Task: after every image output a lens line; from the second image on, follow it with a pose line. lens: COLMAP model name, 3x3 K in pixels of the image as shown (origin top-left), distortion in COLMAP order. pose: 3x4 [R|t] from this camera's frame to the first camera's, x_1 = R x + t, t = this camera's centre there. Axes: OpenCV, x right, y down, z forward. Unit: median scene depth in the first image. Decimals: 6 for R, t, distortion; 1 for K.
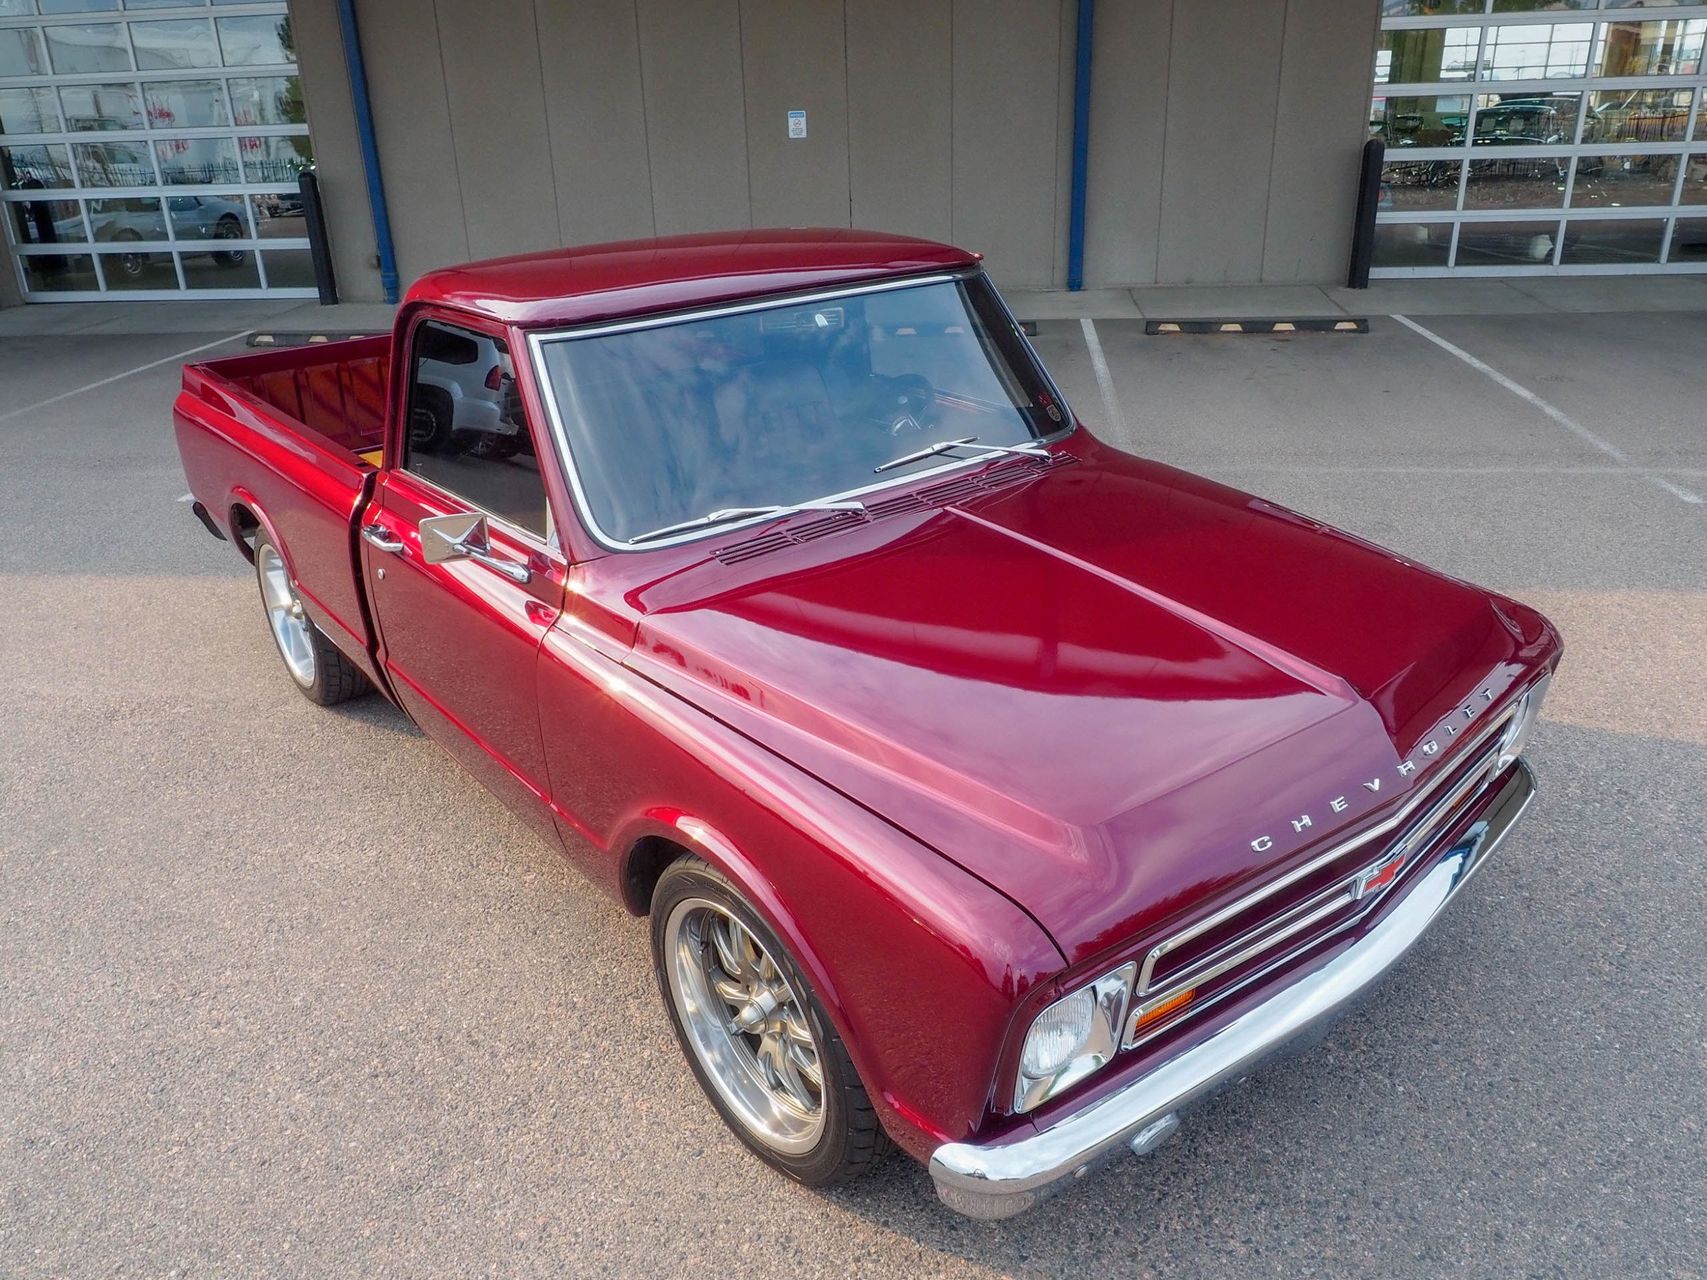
lens RADIAL K [[1226.1, 0, 851.7], [0, 1226.1, 632.1], [0, 0, 1]] dist [-0.011280, -0.003762]
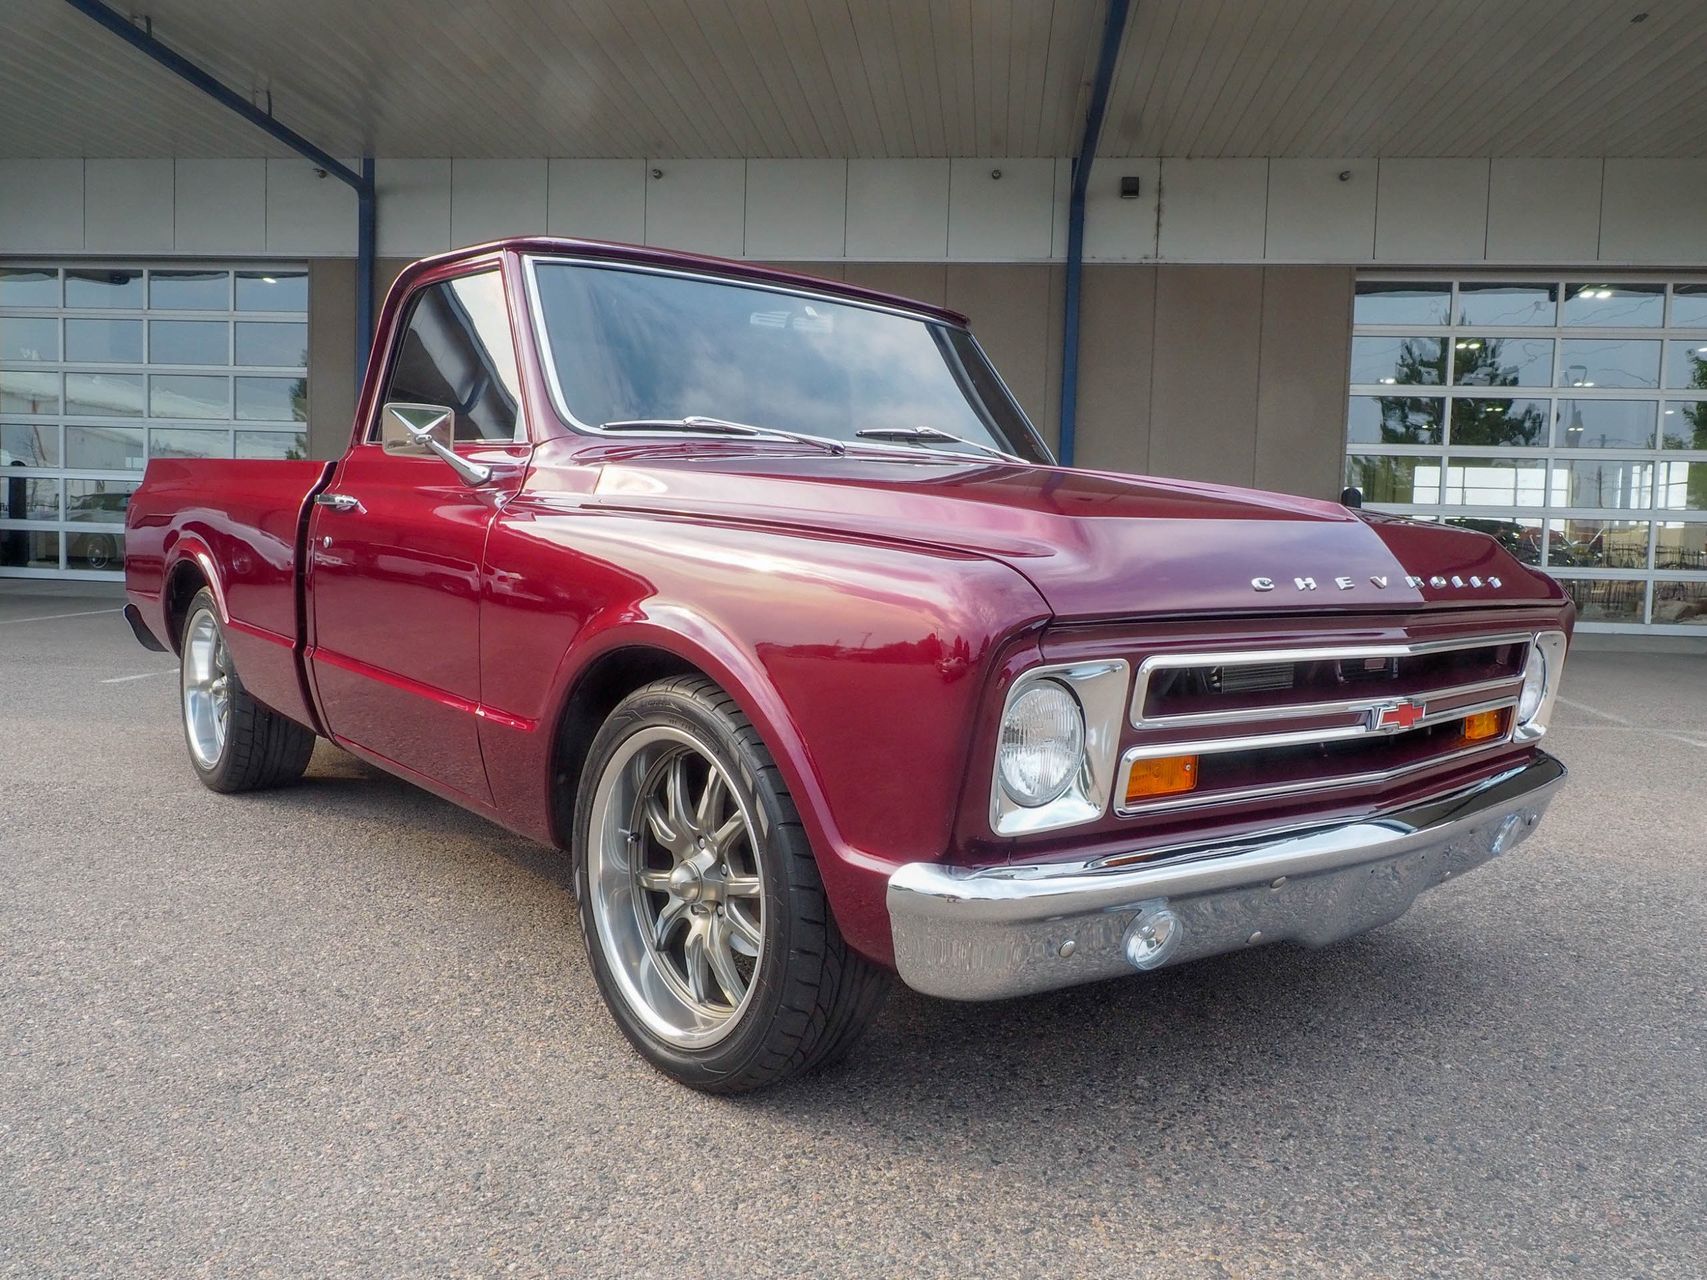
lens RADIAL K [[1308.9, 0, 854.2], [0, 1308.9, 634.0], [0, 0, 1]] dist [-0.005160, -0.005667]
pose [[0.998115, 0.059420, 0.015366, 0.011093], [-0.051268, 0.944840, -0.323496, 0.377379], [-0.033741, 0.322098, 0.946105, 0.065538]]
